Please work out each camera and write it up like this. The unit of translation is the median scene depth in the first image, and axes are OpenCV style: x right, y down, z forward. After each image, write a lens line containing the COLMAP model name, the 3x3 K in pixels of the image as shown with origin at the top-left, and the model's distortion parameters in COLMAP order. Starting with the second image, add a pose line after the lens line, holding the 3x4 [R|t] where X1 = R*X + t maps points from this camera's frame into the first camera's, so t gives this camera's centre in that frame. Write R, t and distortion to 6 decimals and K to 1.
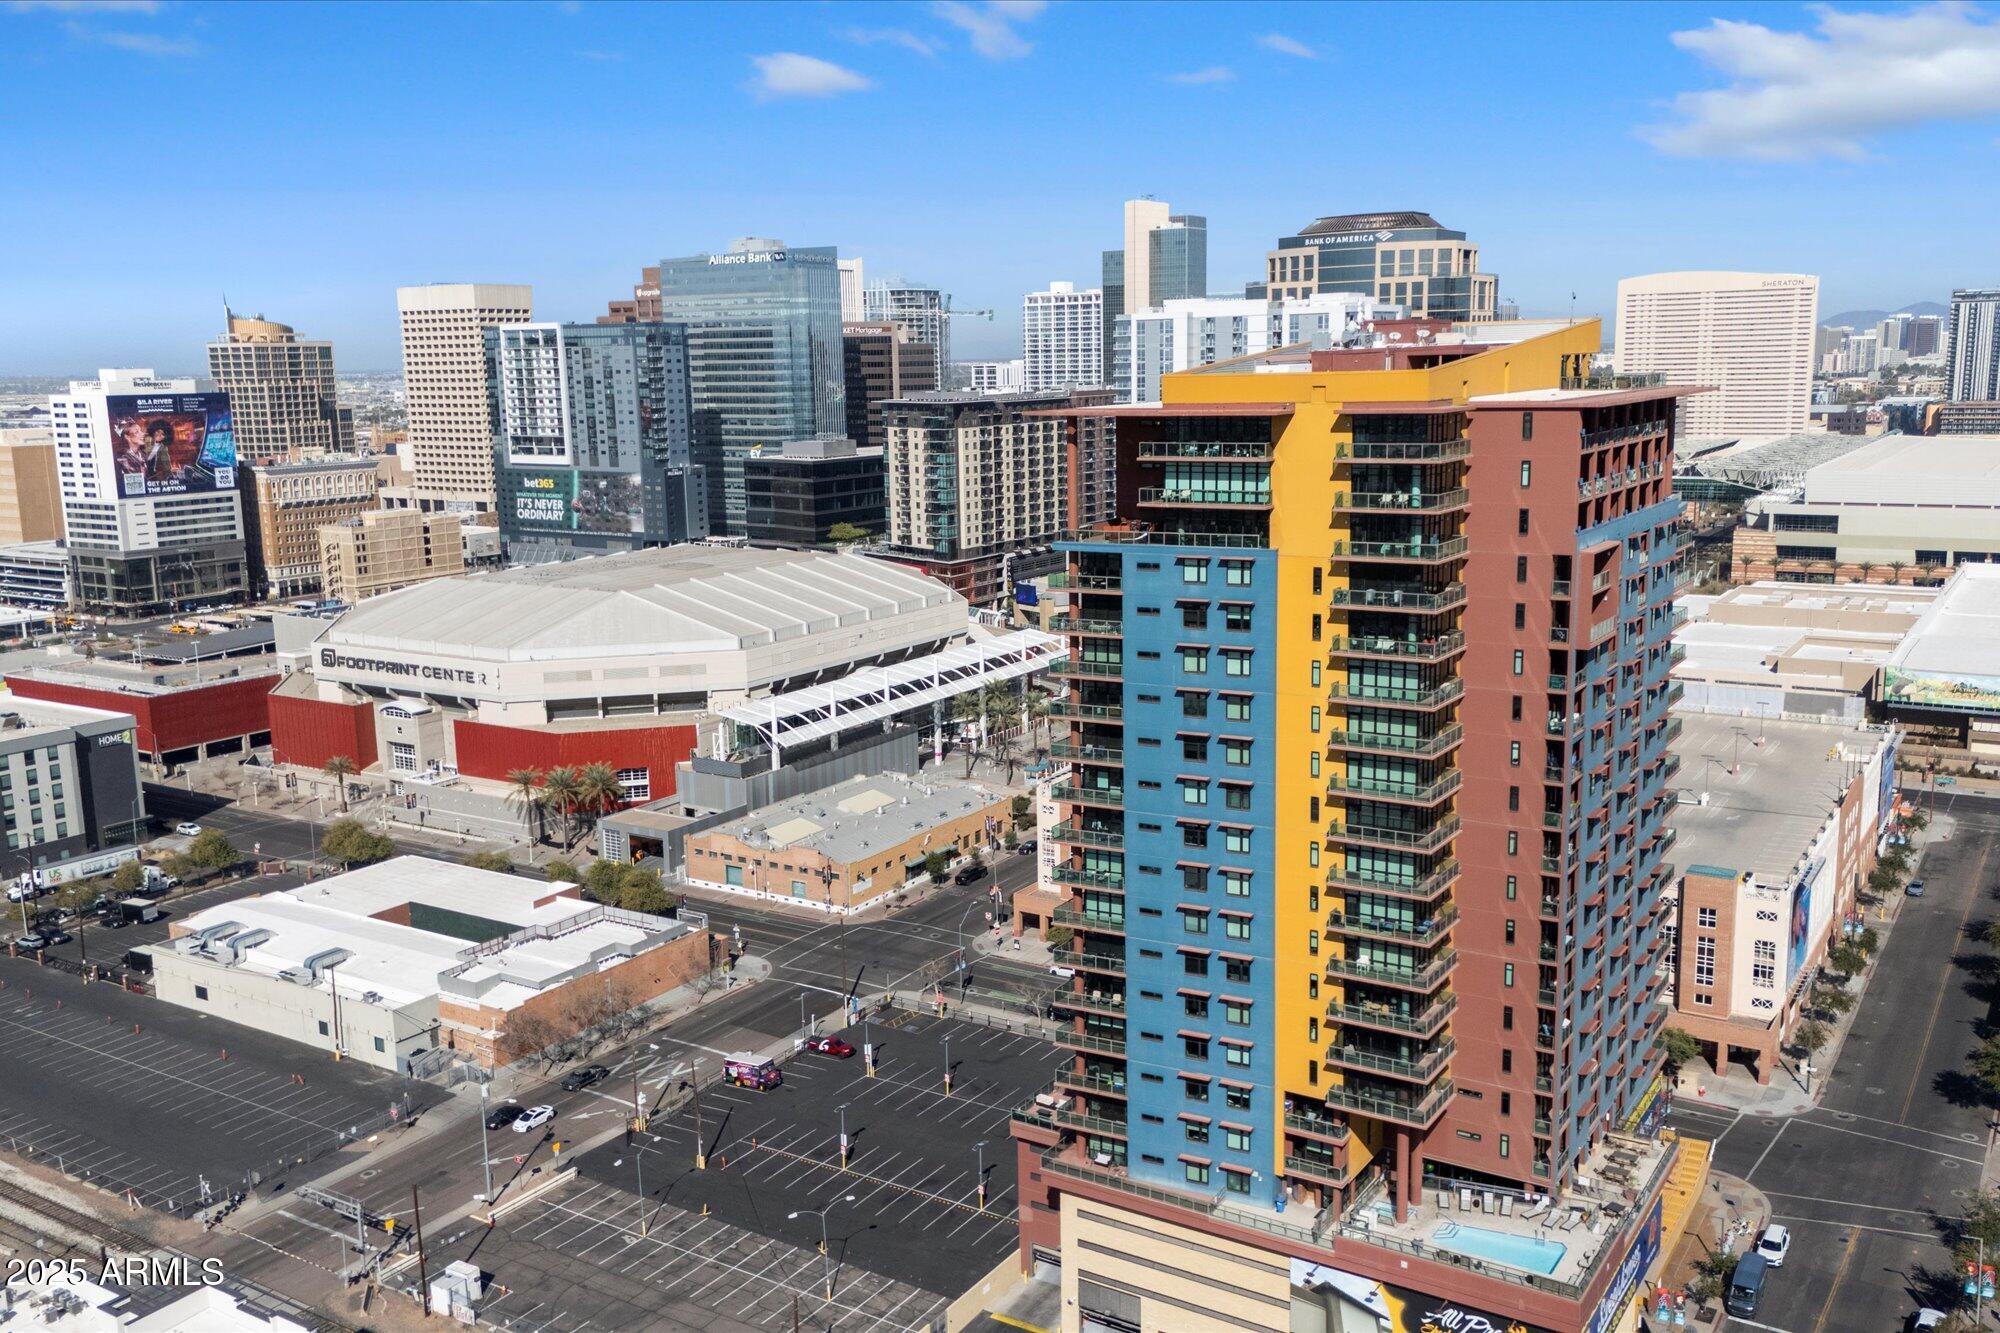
lens RADIAL K [[1745.0, 0, 999.3], [0, 1745.0, 665.9], [0, 0, 1]] dist [0.069824, -0.053426]
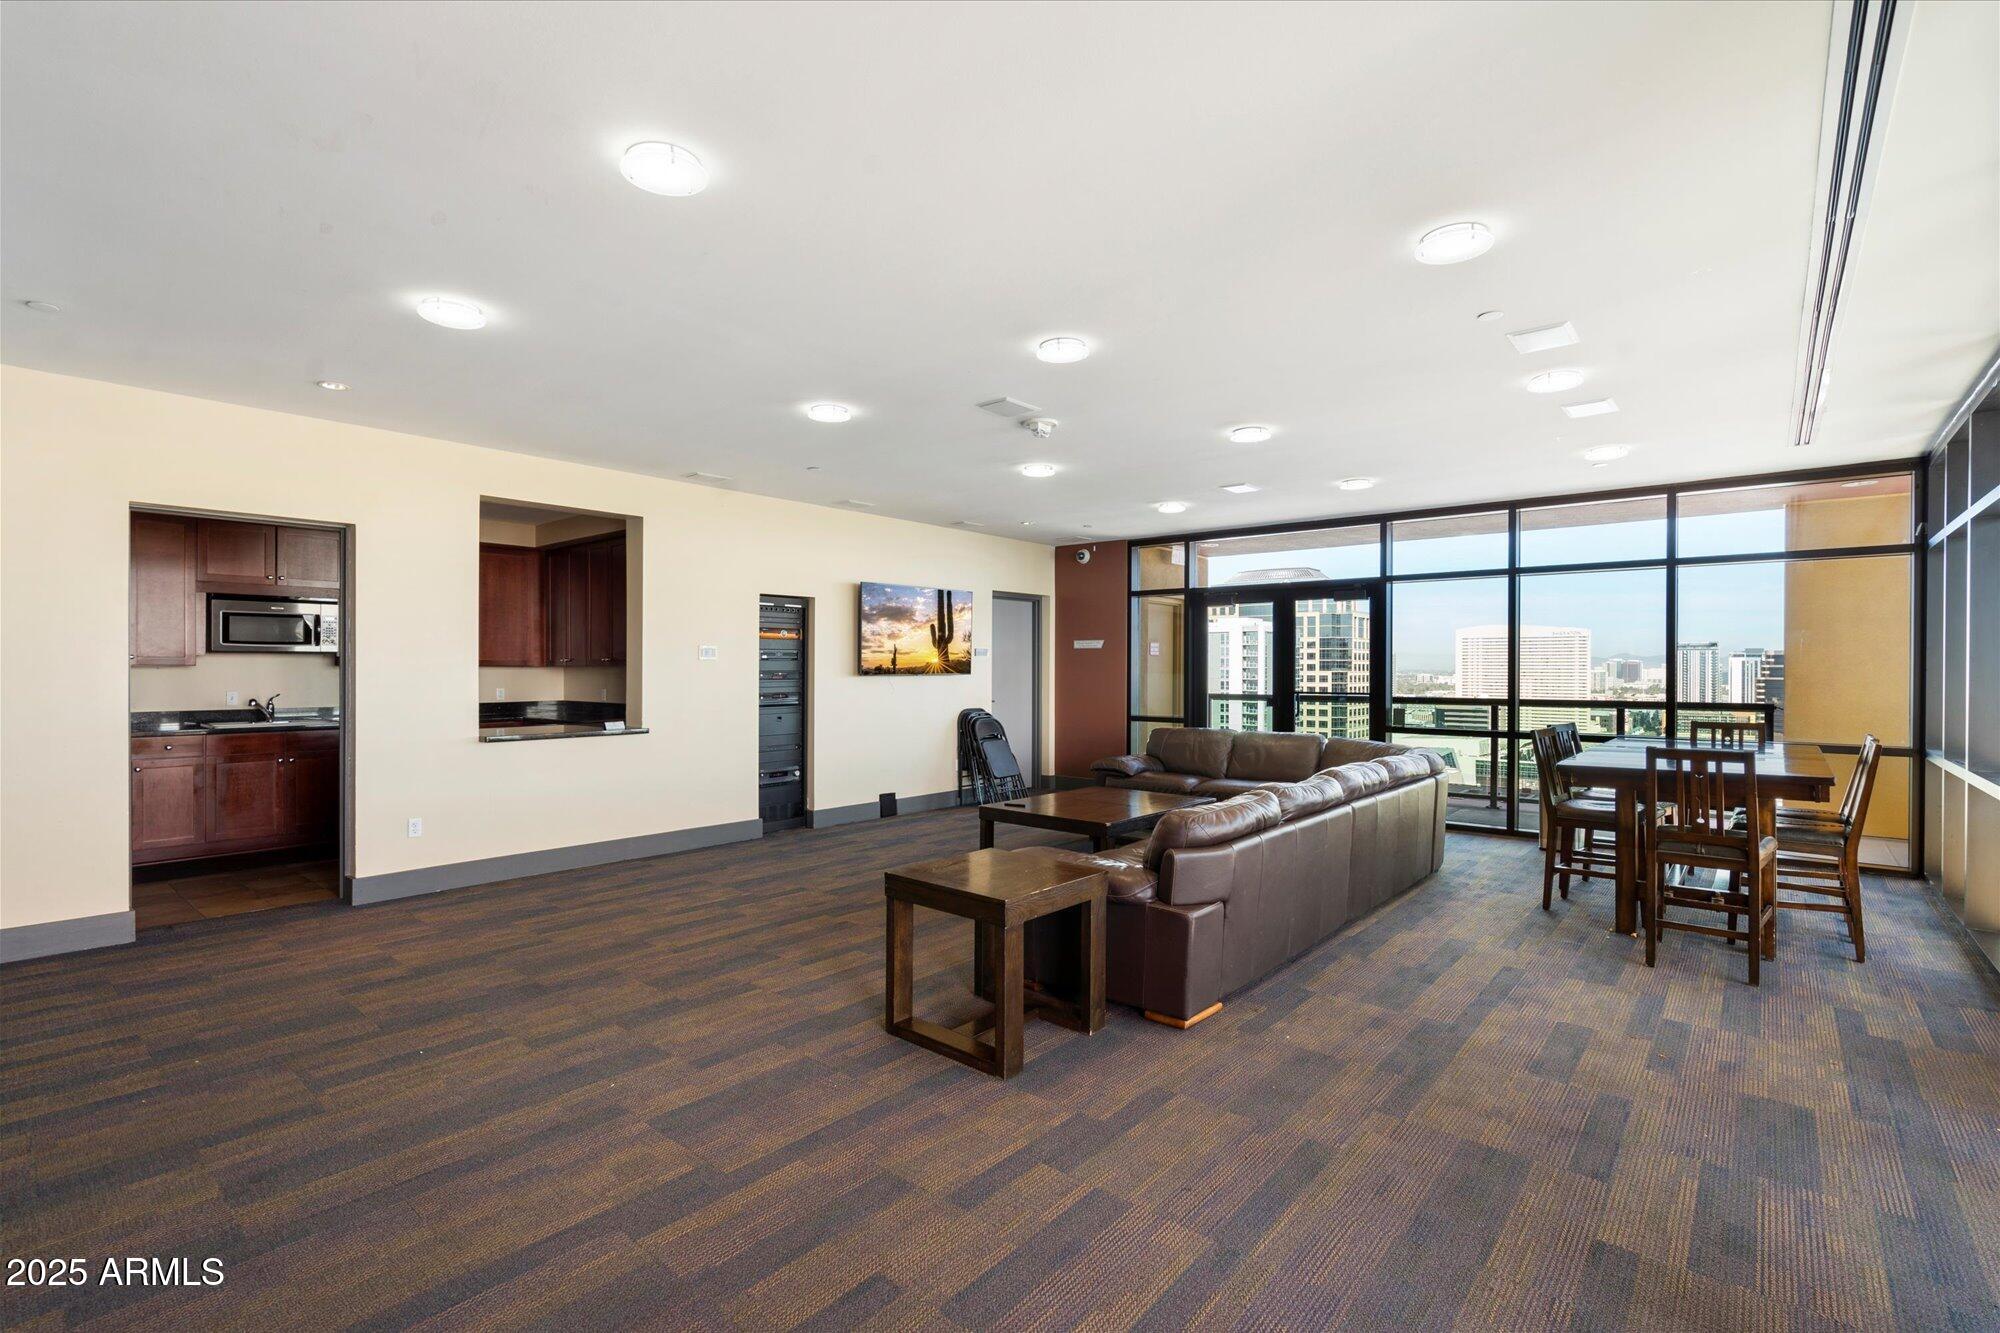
lens RADIAL K [[911.3, 0, 998.8], [0, 911.3, 668.2], [0, 0, 1]] dist [-0.003895, -0.000503]
pose [[0.991736, 0.023279, -0.126167, 0.130570], [-0.044813, 0.984314, -0.170639, -0.071119], [0.120216, 0.174883, 0.977223, 0.428895]]
